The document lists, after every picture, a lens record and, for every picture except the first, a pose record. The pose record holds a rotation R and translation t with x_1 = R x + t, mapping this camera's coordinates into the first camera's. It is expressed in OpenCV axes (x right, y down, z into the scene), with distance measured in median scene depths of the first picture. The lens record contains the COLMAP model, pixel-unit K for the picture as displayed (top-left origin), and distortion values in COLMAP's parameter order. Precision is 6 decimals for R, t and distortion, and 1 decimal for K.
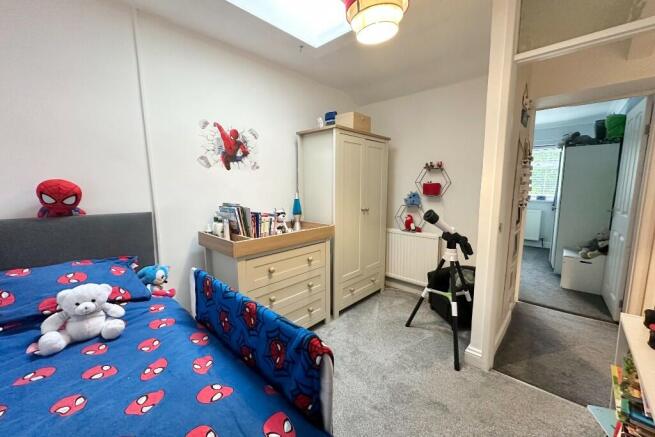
lens RADIAL K [[256.9, 0, 327.5], [0, 256.9, 217.9], [0, 0, 1]] dist [-0.006083, 0.000262]
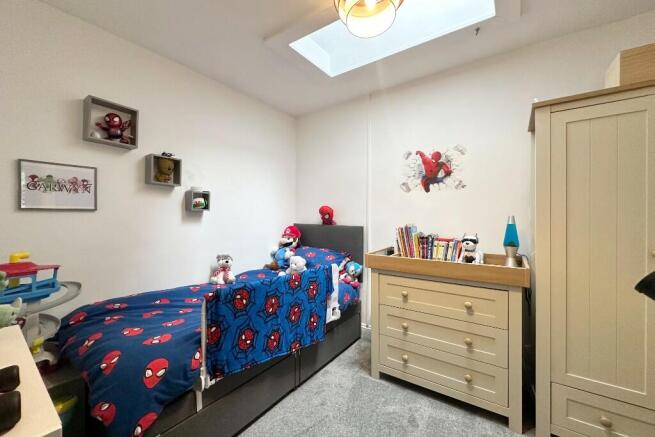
lens RADIAL K [[256.9, 0, 326.6], [0, 256.9, 217.9], [0, 0, 1]] dist [-0.006083, 0.000262]
pose [[0.145985, 0.011221, -0.989223, 0.585468], [-0.119686, 0.992791, -0.006401, -0.030534], [0.982020, 0.119331, 0.146276, 0.472850]]
